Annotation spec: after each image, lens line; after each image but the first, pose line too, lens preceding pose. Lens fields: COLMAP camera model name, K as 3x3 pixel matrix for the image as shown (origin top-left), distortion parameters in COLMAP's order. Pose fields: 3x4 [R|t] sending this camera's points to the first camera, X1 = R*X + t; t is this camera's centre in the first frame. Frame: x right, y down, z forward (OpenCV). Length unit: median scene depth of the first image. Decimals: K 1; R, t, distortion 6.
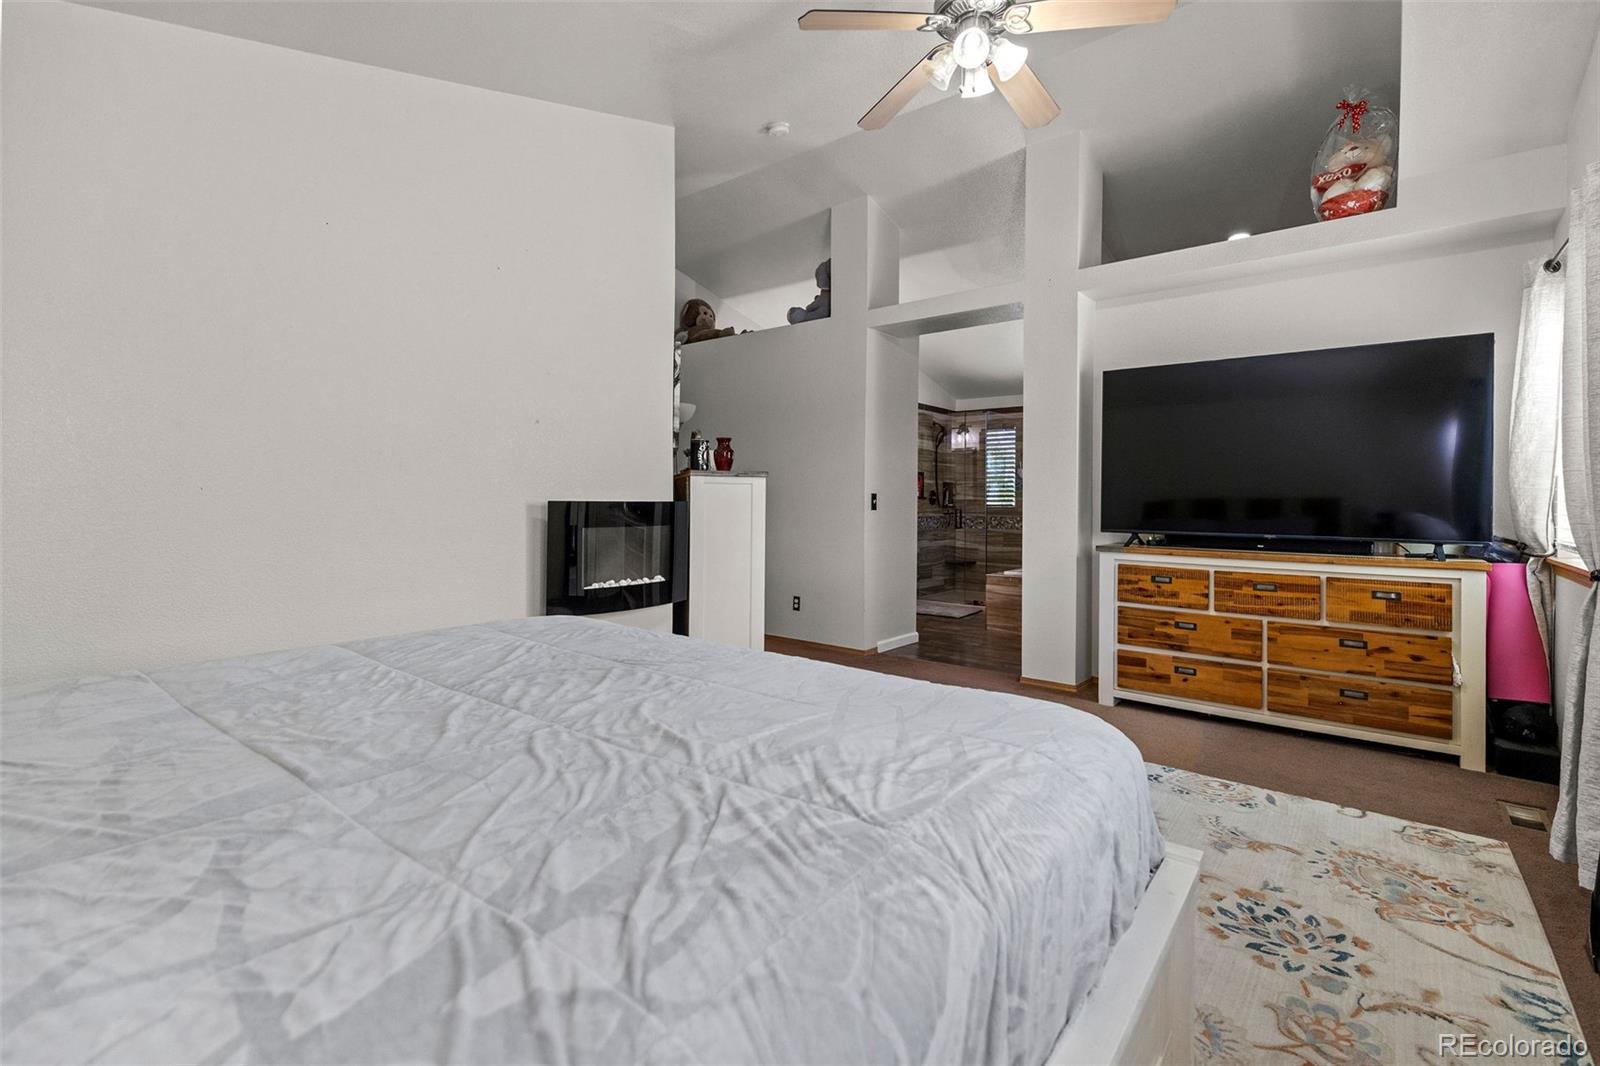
lens RADIAL K [[723.0, 0, 801.3], [0, 723.0, 515.8], [0, 0, 1]] dist [0.012799, -0.002237]
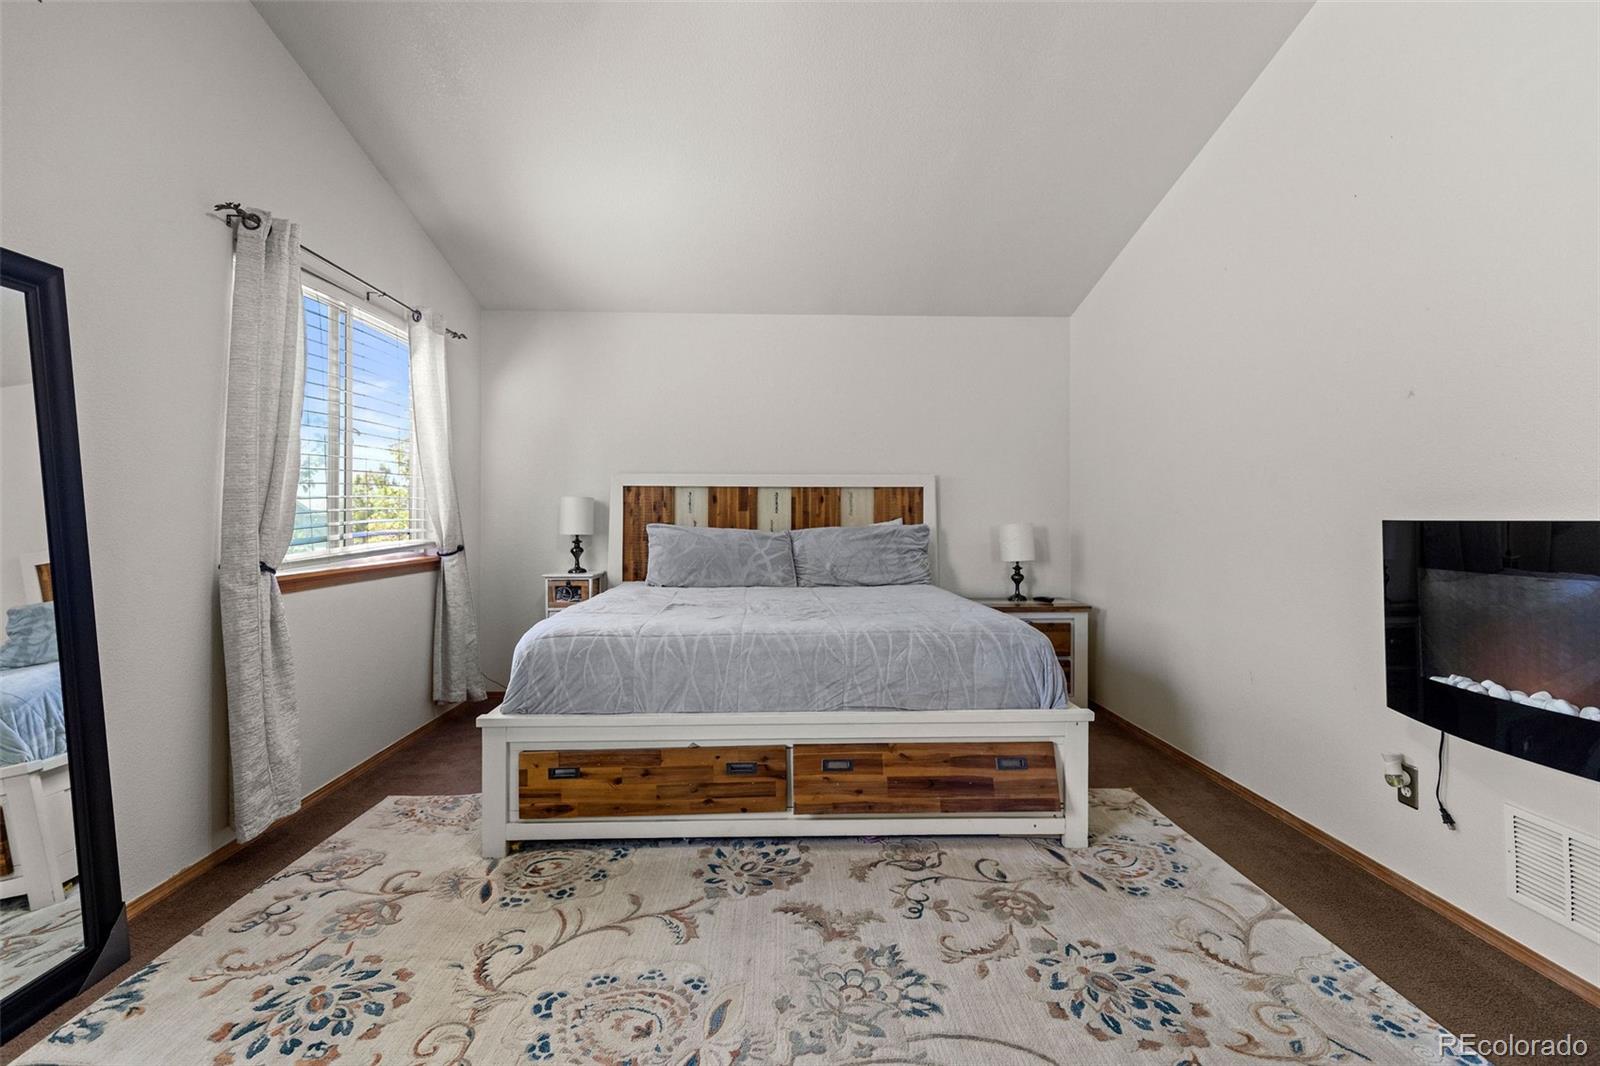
lens RADIAL K [[723.0, 0, 796.0], [0, 723.0, 504.7], [0, 0, 1]] dist [0.012799, -0.002237]
pose [[-0.758077, -0.020132, -0.651854, 0.784036], [-0.019814, 0.999773, -0.007834, -0.032419], [0.651864, 0.006977, -0.758304, 1.964307]]
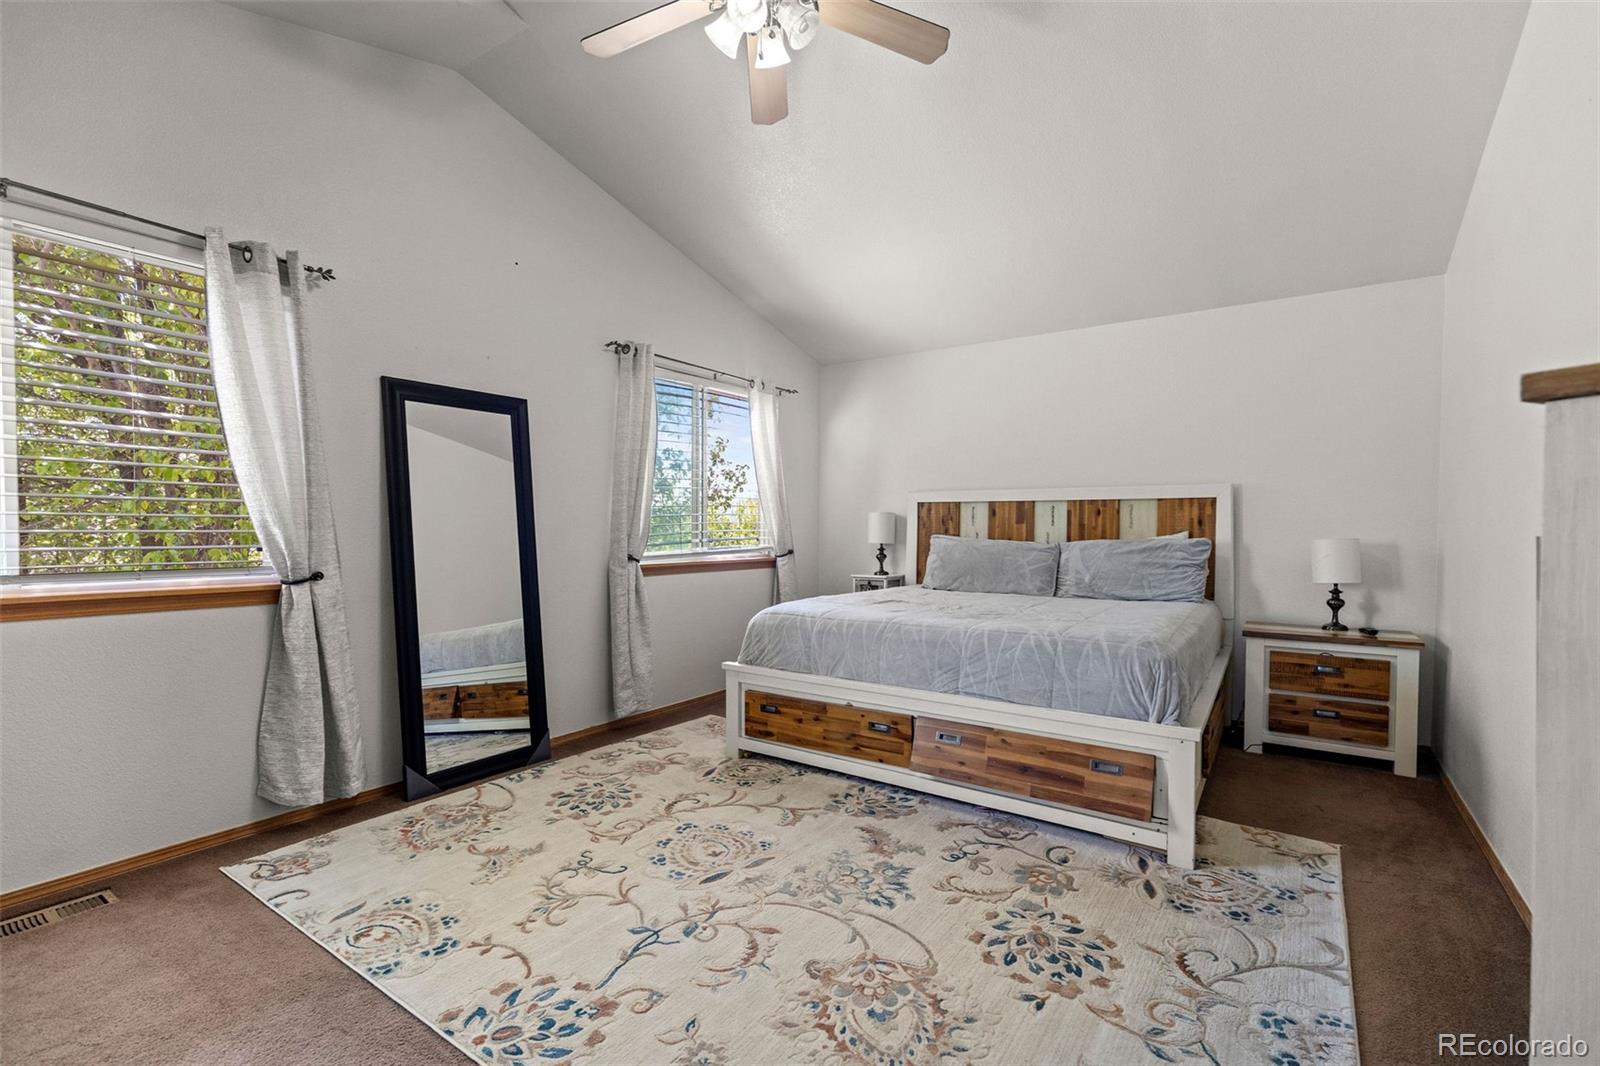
lens RADIAL K [[723.0, 0, 801.3], [0, 723.0, 533.2], [0, 0, 1]] dist [0.012799, -0.002237]
pose [[-0.997569, -0.012966, -0.068475, 0.321138], [-0.014811, 0.999539, 0.026500, -0.049021], [0.068099, 0.027450, -0.997301, 2.503980]]
